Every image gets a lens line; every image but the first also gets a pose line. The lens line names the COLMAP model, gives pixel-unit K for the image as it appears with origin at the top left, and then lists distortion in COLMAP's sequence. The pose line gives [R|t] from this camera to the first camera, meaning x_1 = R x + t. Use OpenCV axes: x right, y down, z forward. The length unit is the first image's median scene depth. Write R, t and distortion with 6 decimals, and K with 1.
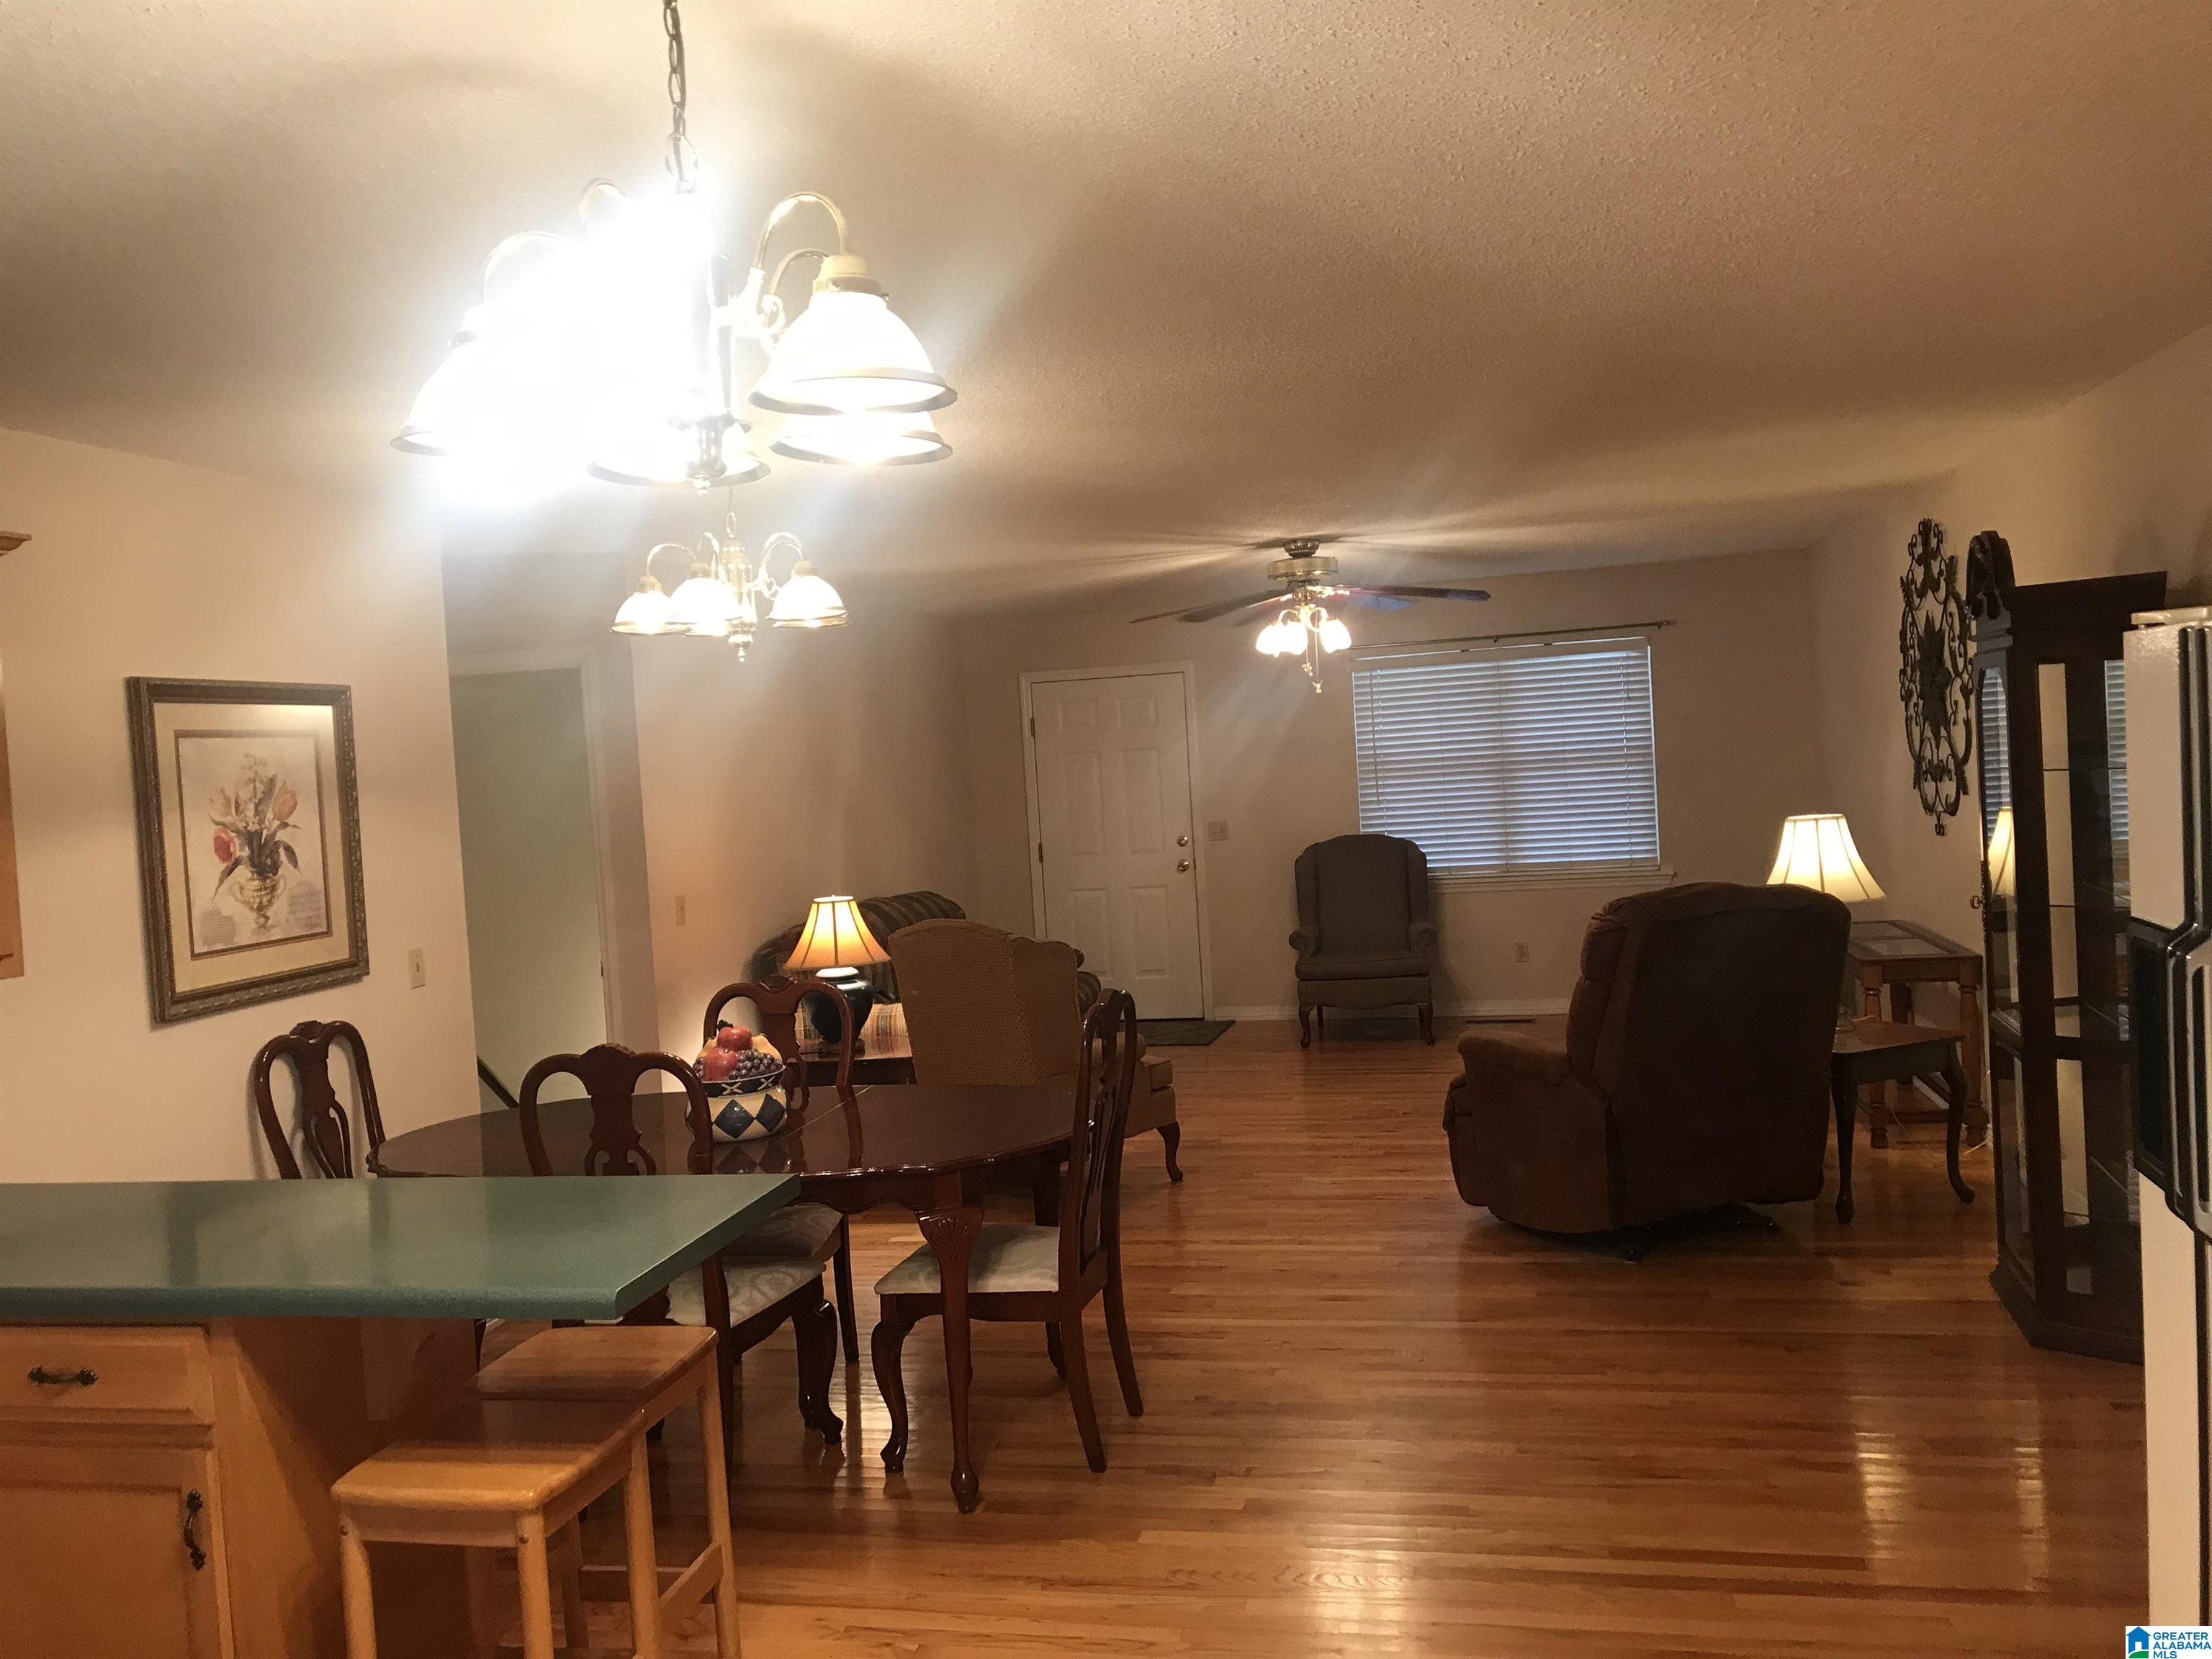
lens RADIAL K [[1773.2, 0, 1091.1], [0, 1773.2, 803.4], [0, 0, 1]] dist [0.140436, -0.368956]
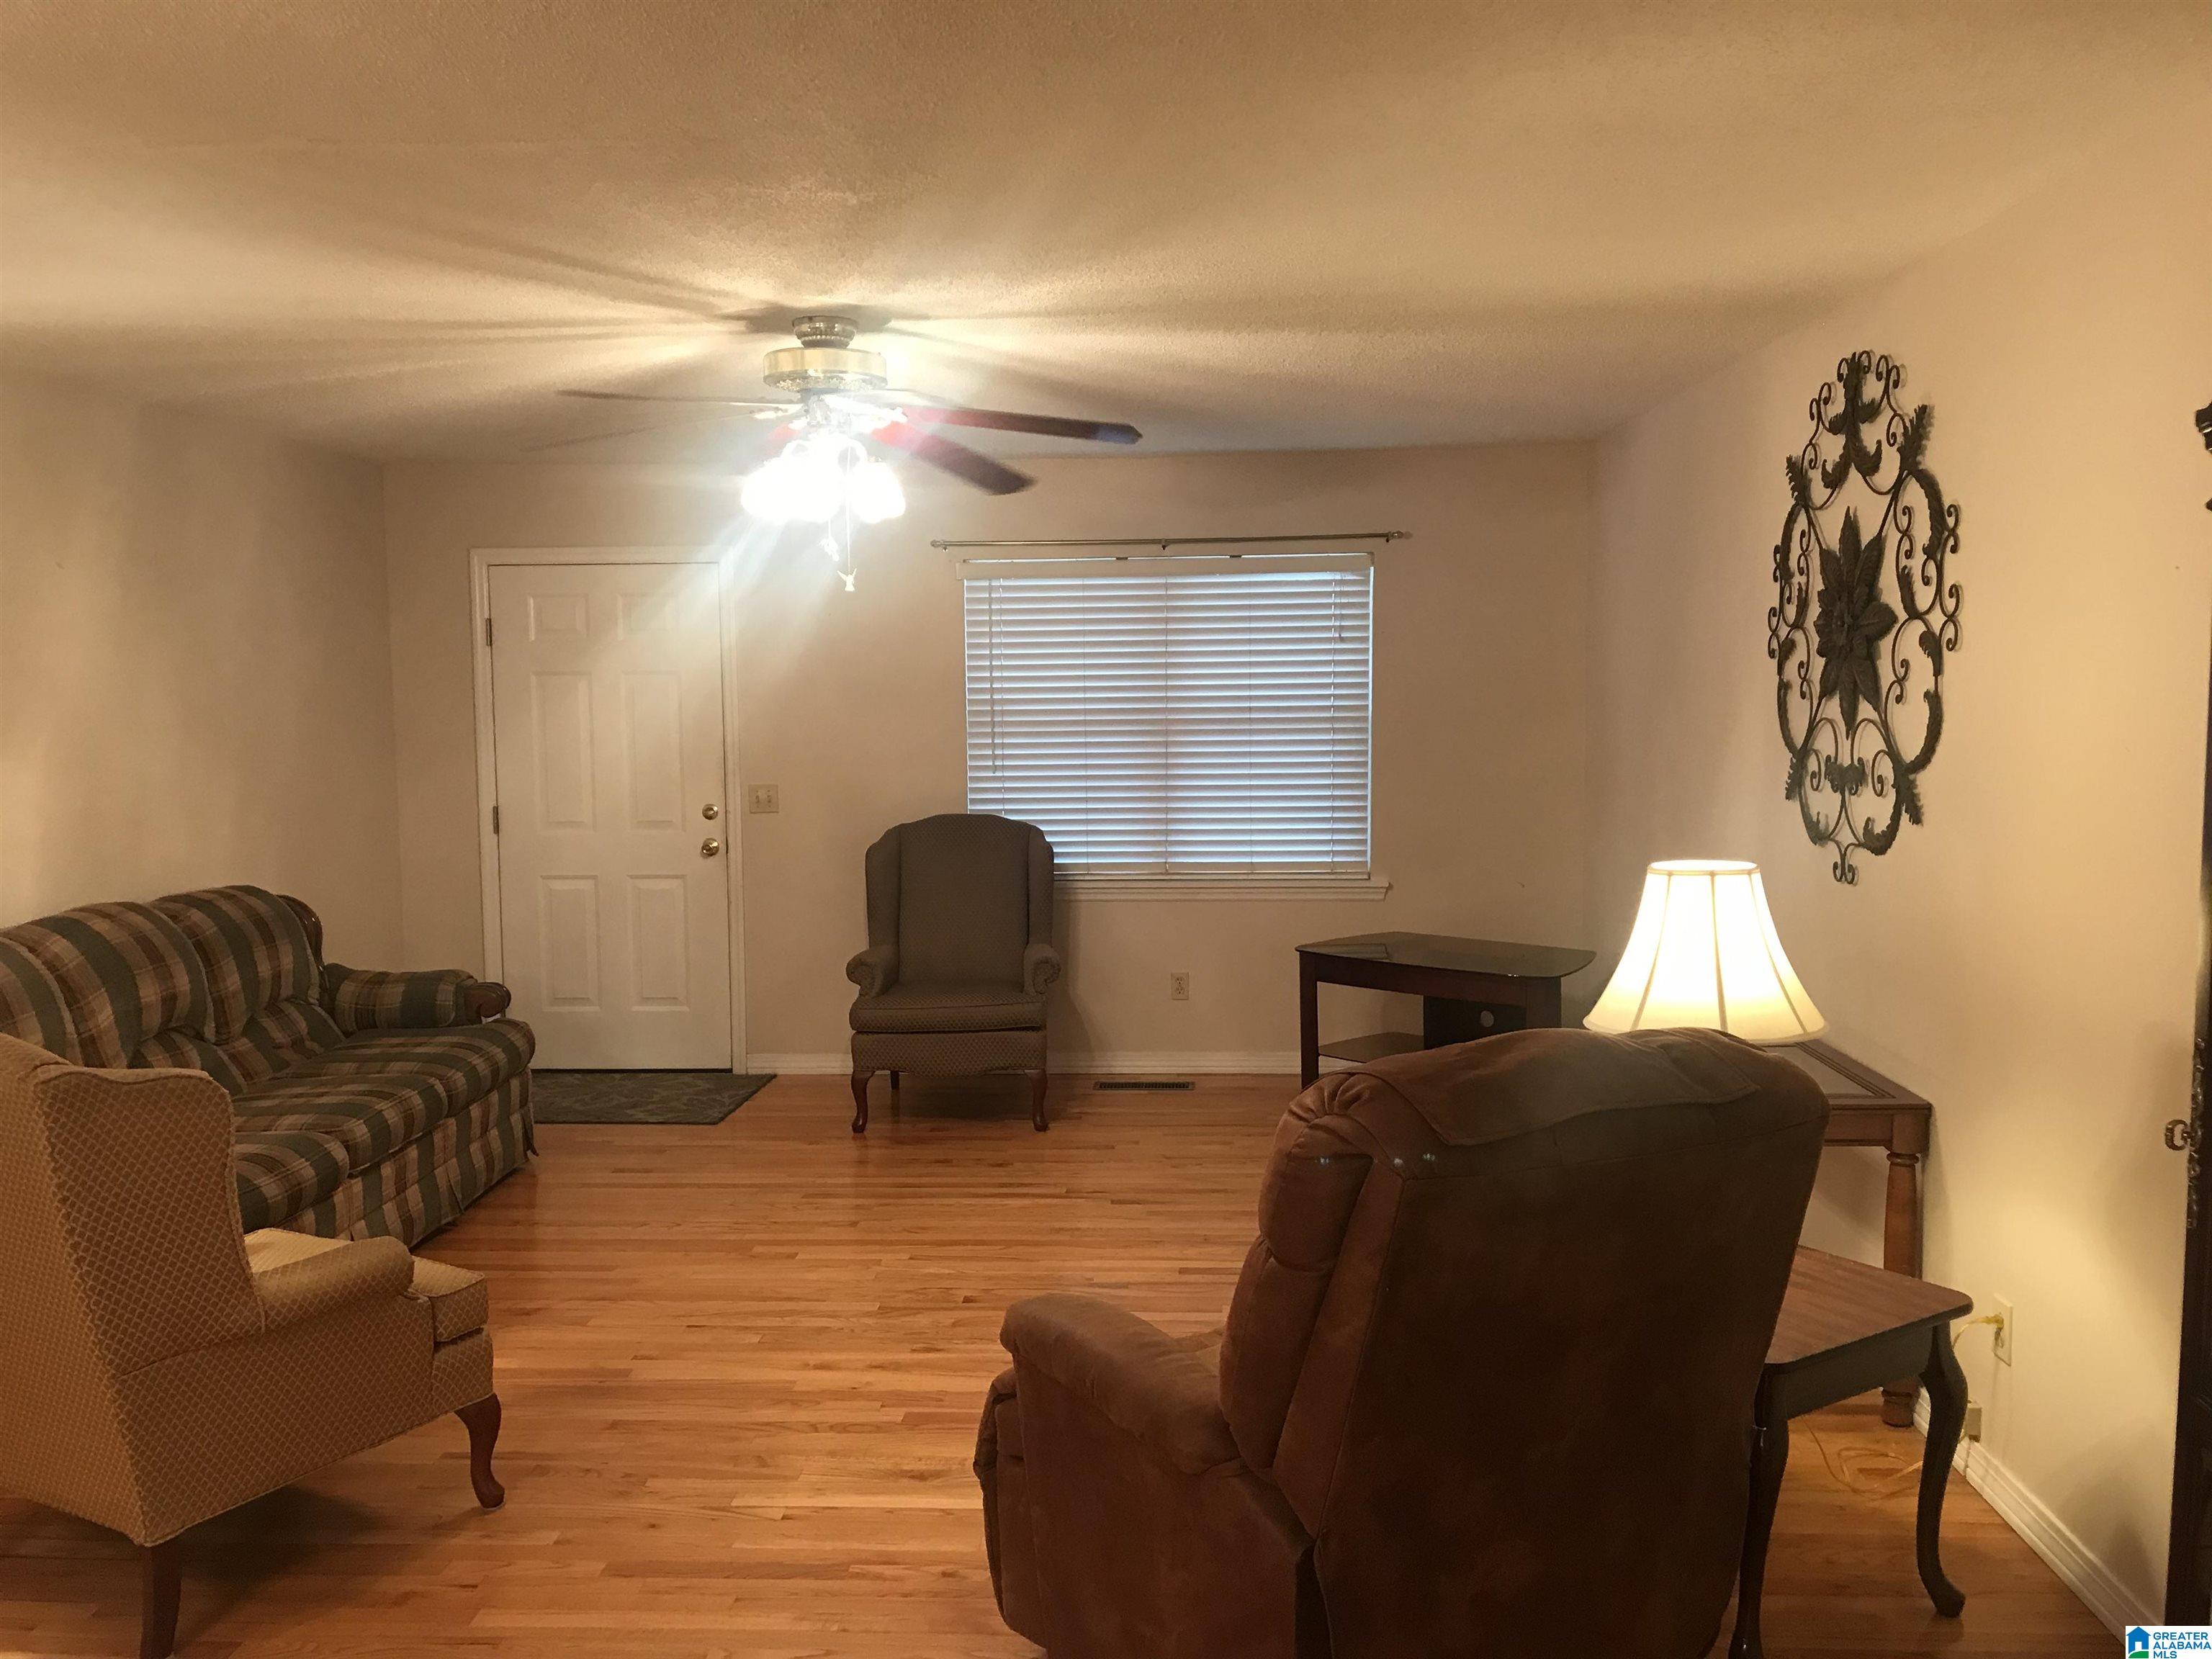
lens RADIAL K [[1773.2, 0, 1091.1], [0, 1773.2, 803.4], [0, 0, 1]] dist [0.140436, -0.368956]
pose [[0.984676, 0.039178, 0.169935, 0.111781], [-0.045403, 0.998427, 0.032896, -0.016092], [-0.168379, -0.040107, 0.984906, 0.419134]]
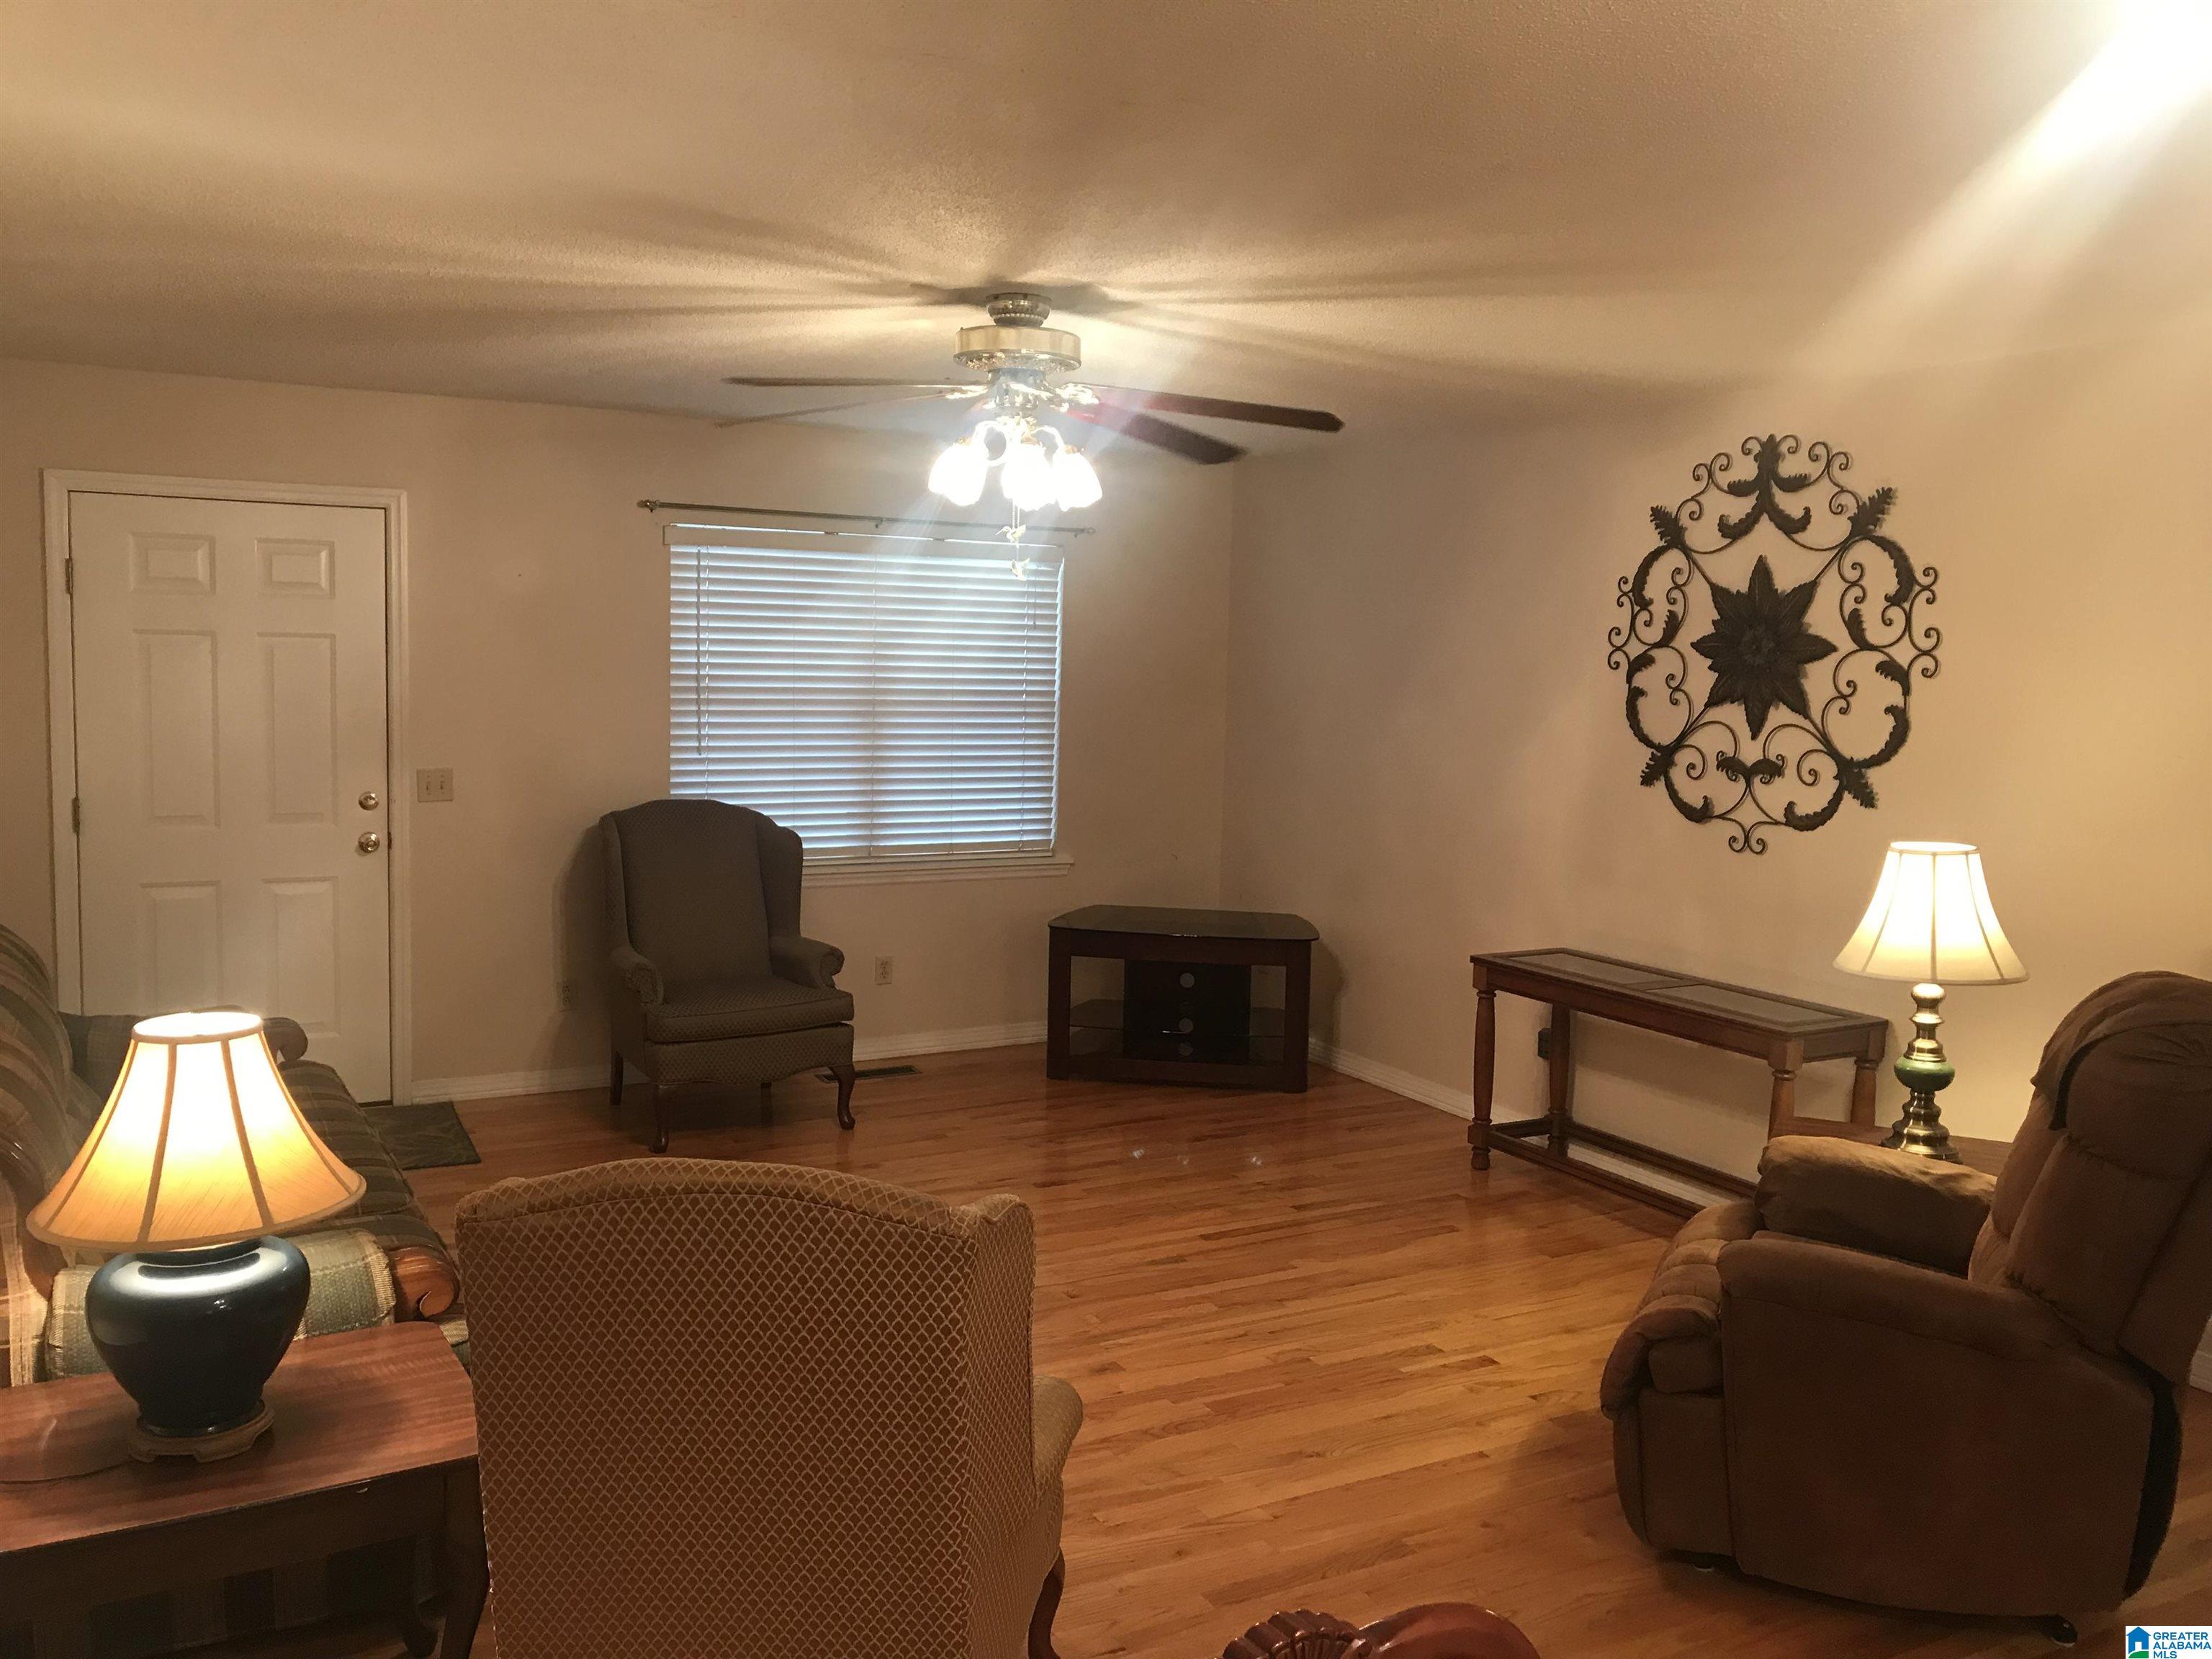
lens RADIAL K [[1773.2, 0, 1091.1], [0, 1773.2, 803.4], [0, 0, 1]] dist [0.140436, -0.368956]
pose [[0.749817, 0.022227, 0.661272, -0.225803], [-0.052896, 0.998250, 0.026425, -0.008142], [-0.659528, -0.054792, 0.749681, 0.571738]]
